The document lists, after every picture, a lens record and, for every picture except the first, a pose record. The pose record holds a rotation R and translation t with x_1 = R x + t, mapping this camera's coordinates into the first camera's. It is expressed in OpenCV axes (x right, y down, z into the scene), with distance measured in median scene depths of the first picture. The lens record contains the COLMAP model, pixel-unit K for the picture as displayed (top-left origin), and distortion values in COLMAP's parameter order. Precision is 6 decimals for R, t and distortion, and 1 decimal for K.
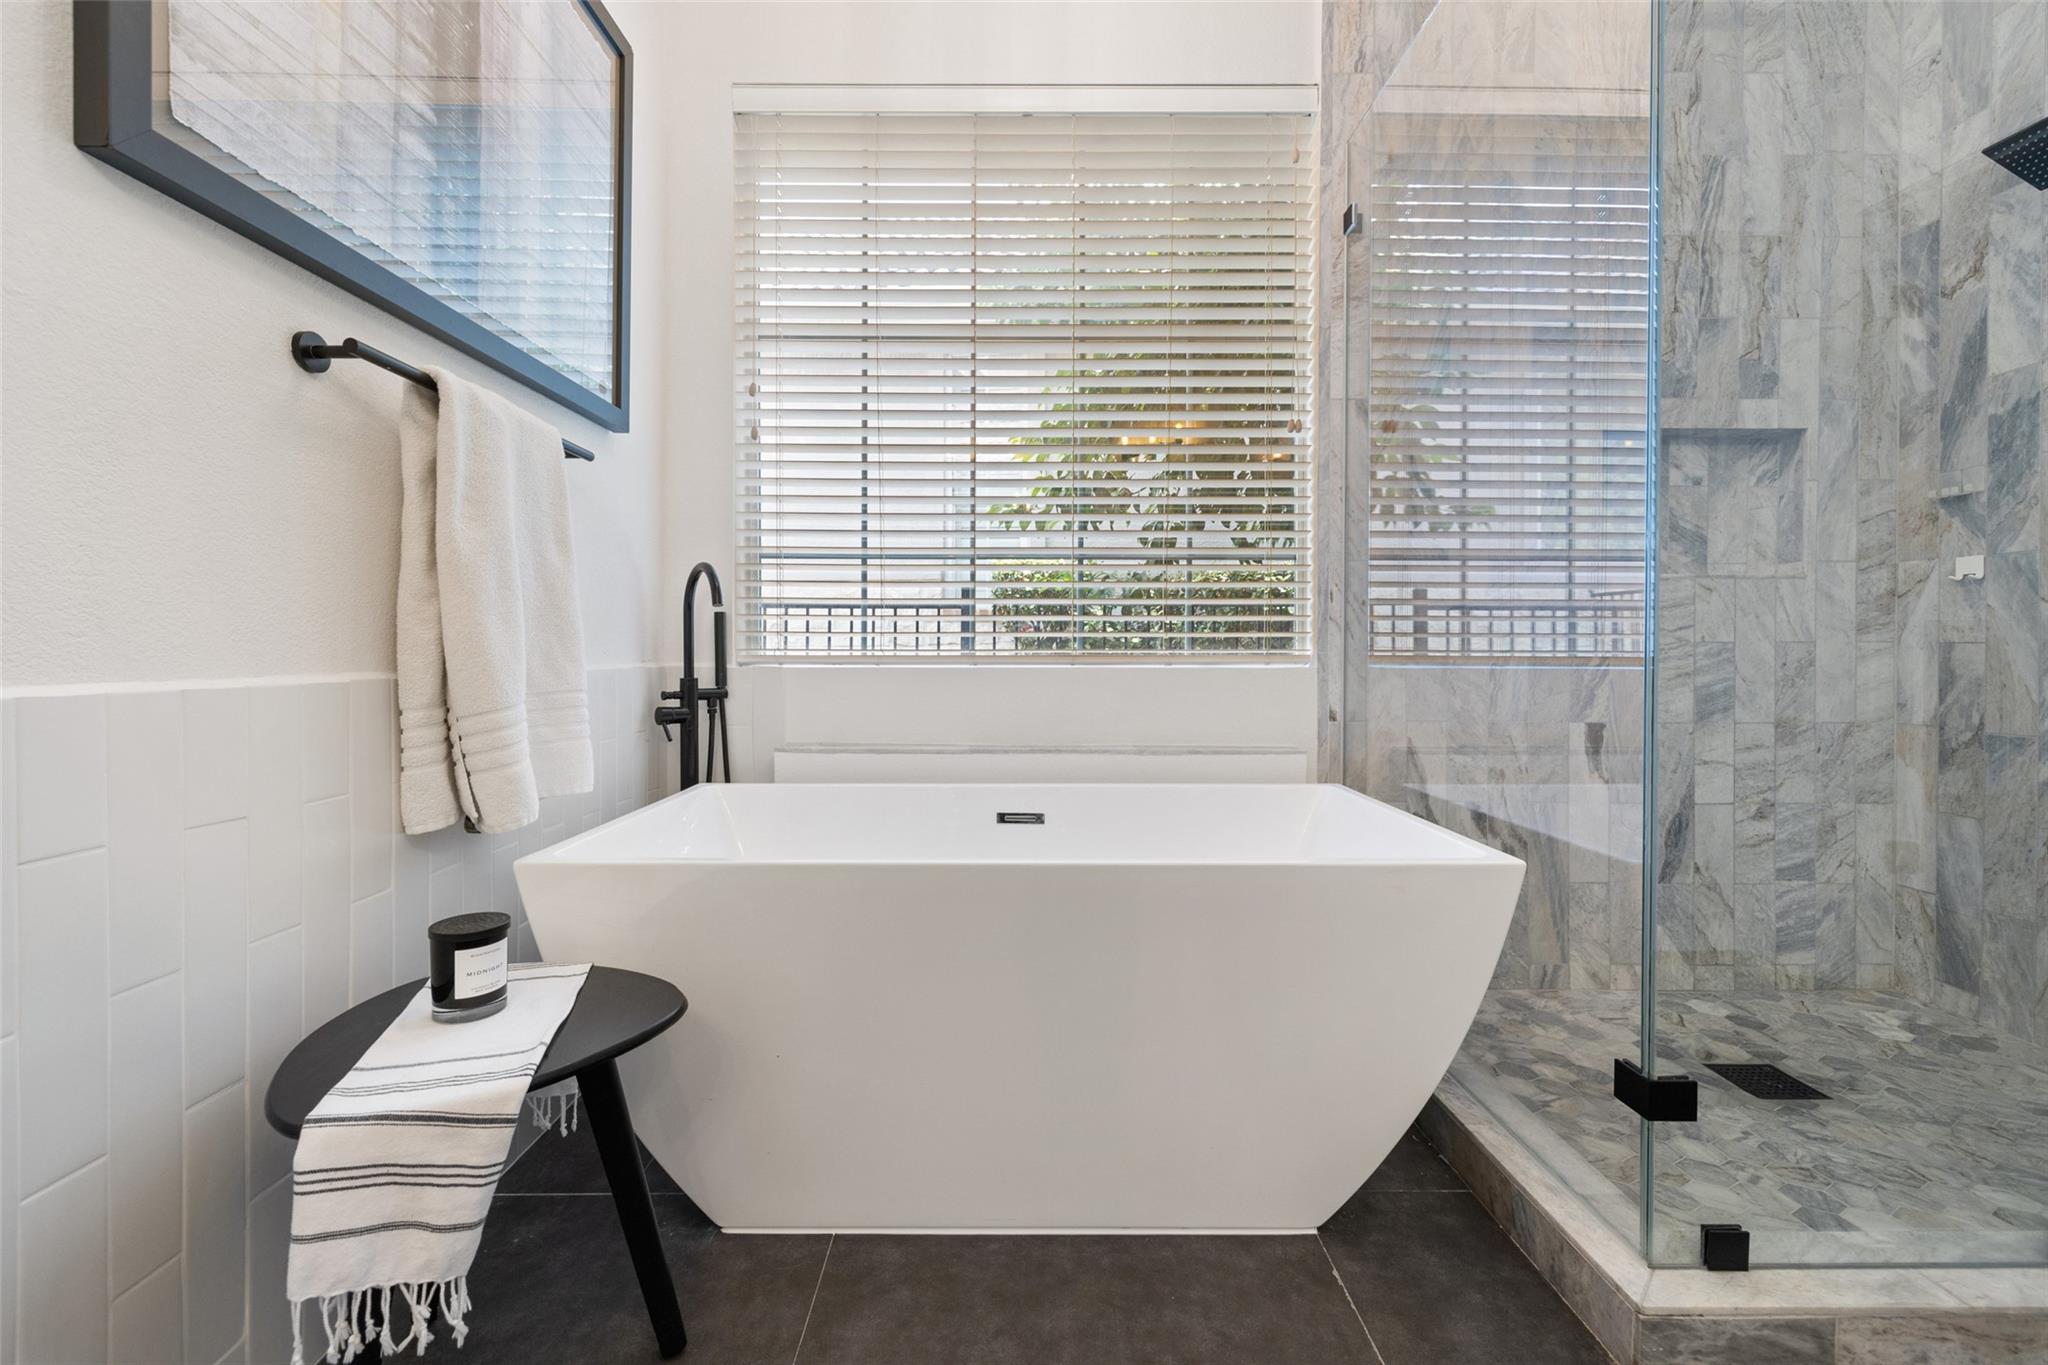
lens RADIAL K [[873.5, 0, 1022.9], [0, 873.5, 678.7], [0, 0, 1]] dist [0.000805, 0.000303]
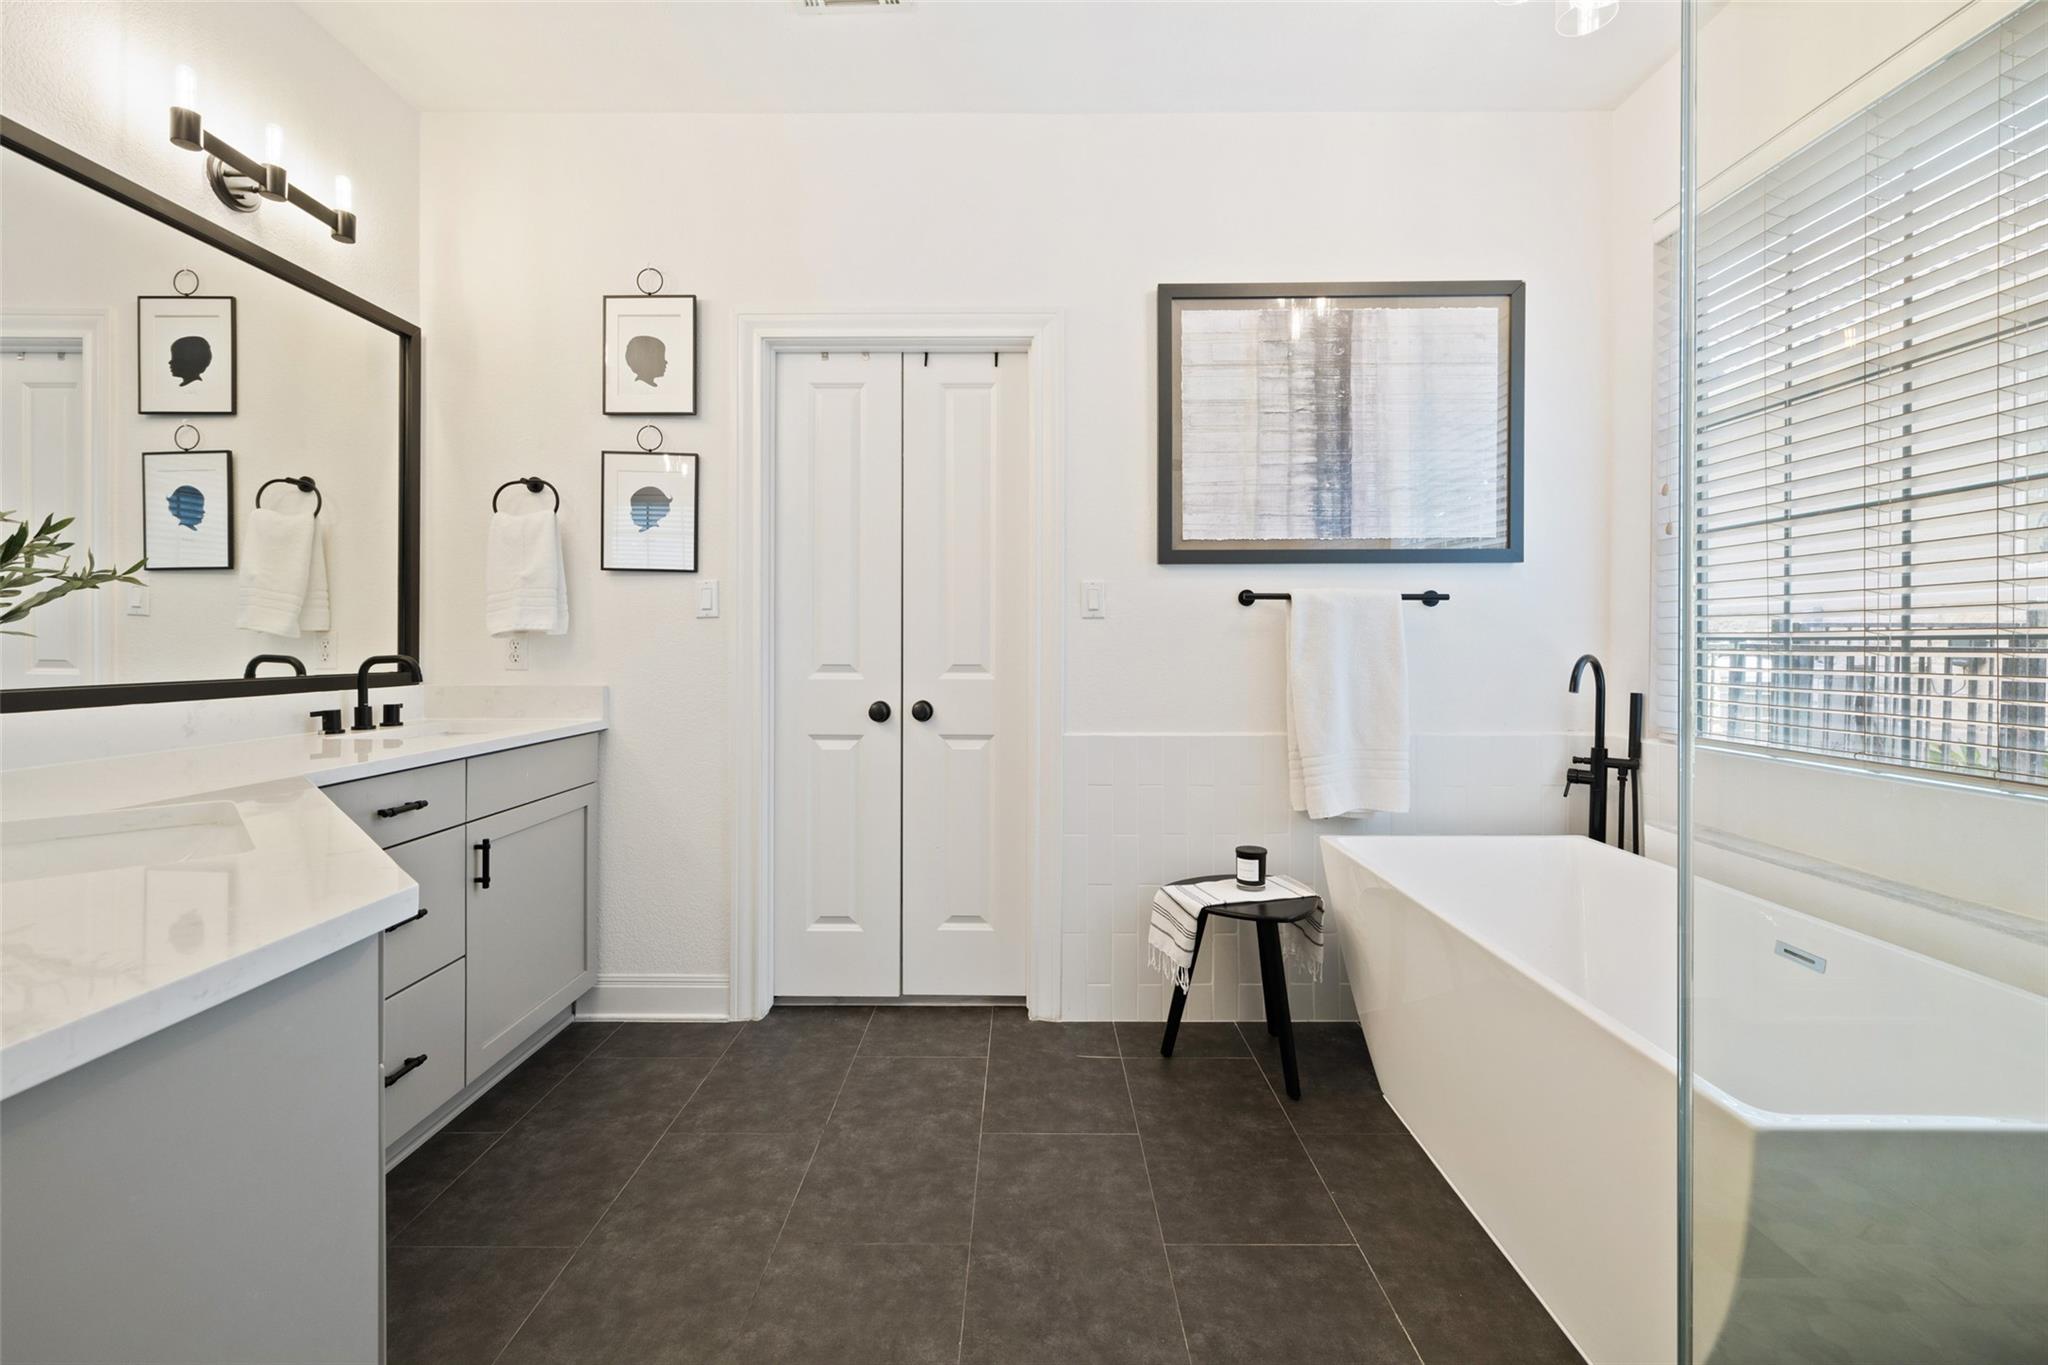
lens RADIAL K [[873.5, 0, 1019.4], [0, 873.5, 671.4], [0, 0, 1]] dist [0.000805, 0.000303]
pose [[-0.021048, 0.007545, -0.999750, 1.053755], [-0.035558, 0.999333, 0.008291, -0.110489], [0.999146, 0.035724, -0.020766, 0.286851]]
